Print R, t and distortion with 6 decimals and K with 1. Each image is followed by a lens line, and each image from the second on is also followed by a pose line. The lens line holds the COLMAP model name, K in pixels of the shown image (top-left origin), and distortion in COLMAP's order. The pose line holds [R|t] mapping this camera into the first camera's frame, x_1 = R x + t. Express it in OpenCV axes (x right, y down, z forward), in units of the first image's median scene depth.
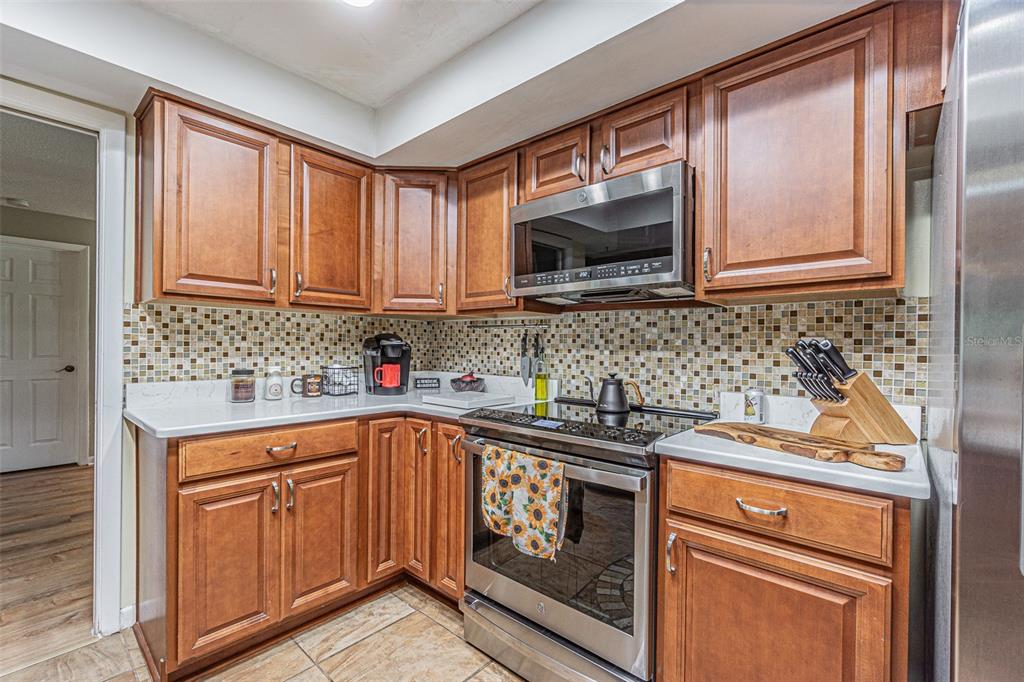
lens RADIAL K [[444.5, 0, 507.4], [0, 444.5, 349.1], [0, 0, 1]] dist [-0.004329, -0.000331]
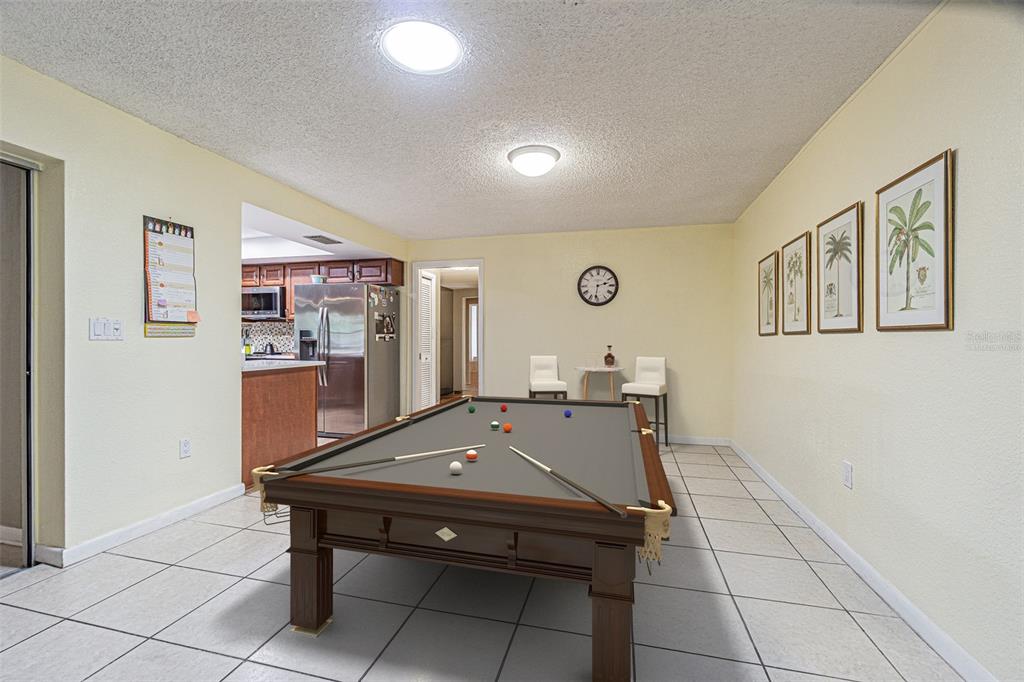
lens RADIAL K [[444.5, 0, 507.4], [0, 444.5, 349.1], [0, 0, 1]] dist [-0.004329, -0.000331]
pose [[0.885027, -0.007719, 0.465475, 0.243241], [0.001630, 0.999908, 0.013482, 0.058573], [-0.465536, -0.011173, 0.884958, -2.437058]]
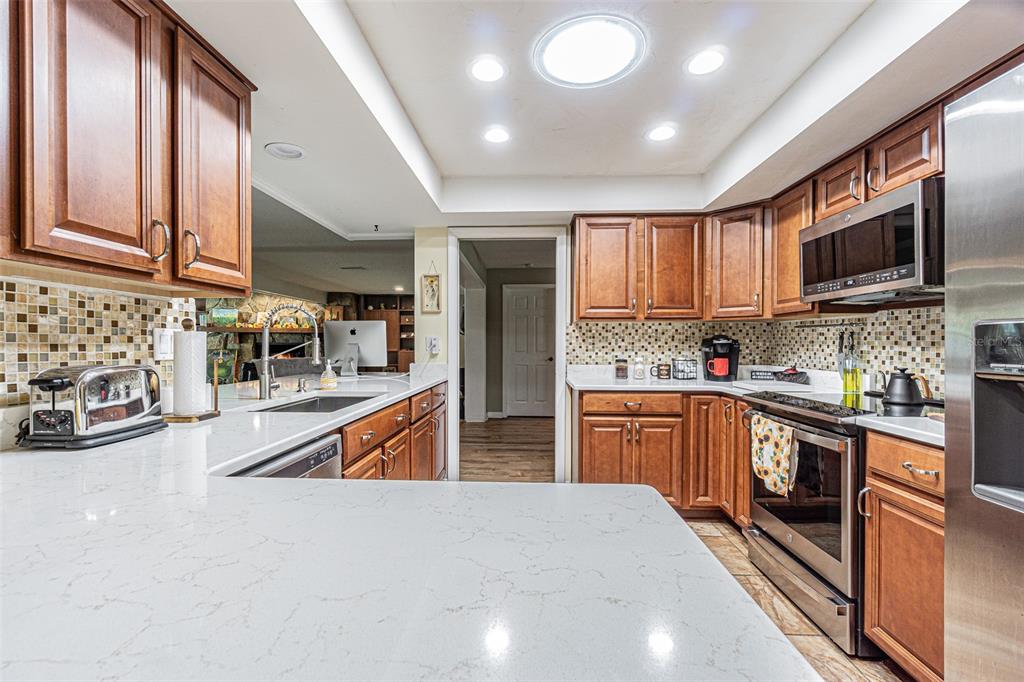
lens RADIAL K [[444.5, 0, 507.4], [0, 444.5, 349.1], [0, 0, 1]] dist [-0.004329, -0.000331]
pose [[0.631135, 0.000366, -0.775673, 0.425543], [0.001816, 0.999996, 0.001949, 0.004353], [0.775671, -0.002638, 0.631132, -0.378193]]
